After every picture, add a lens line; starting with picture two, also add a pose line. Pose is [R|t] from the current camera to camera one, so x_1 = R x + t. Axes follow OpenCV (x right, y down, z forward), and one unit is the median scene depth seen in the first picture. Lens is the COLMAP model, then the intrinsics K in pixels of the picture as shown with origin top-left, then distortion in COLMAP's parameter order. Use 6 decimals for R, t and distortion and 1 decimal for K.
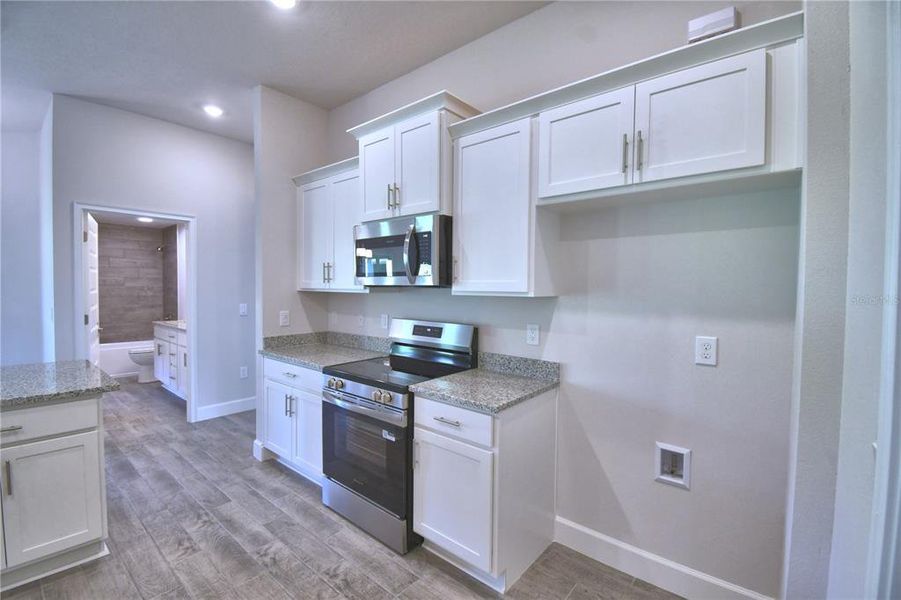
lens RADIAL K [[404.2, 0, 447.7], [0, 404.2, 299.2], [0, 0, 1]] dist [-0.010941, -0.007281]
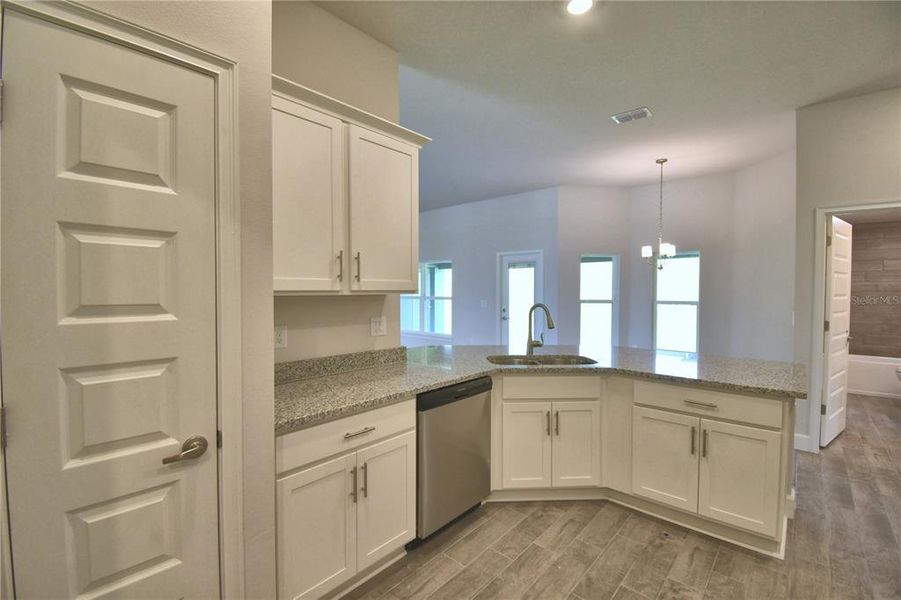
lens RADIAL K [[404.2, 0, 450.7], [0, 404.2, 301.3], [0, 0, 1]] dist [-0.010941, -0.007281]
pose [[-0.011722, 0.021208, -0.999706, 0.098718], [-0.034256, 0.999180, 0.021598, 0.001578], [0.999344, 0.034499, -0.010986, 0.113971]]
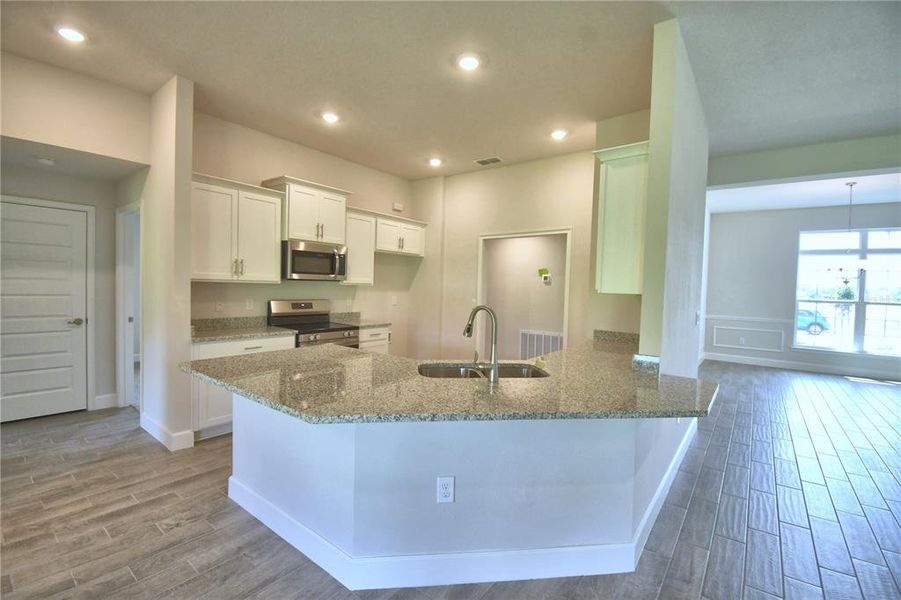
lens RADIAL K [[404.2, 0, 450.4], [0, 404.2, 299.7], [0, 0, 1]] dist [-0.010941, -0.007281]
pose [[-0.056682, -0.039281, 0.997619, -1.735139], [0.008088, 0.999175, 0.039802, -0.009681], [-0.998360, 0.010325, -0.056317, 0.451397]]
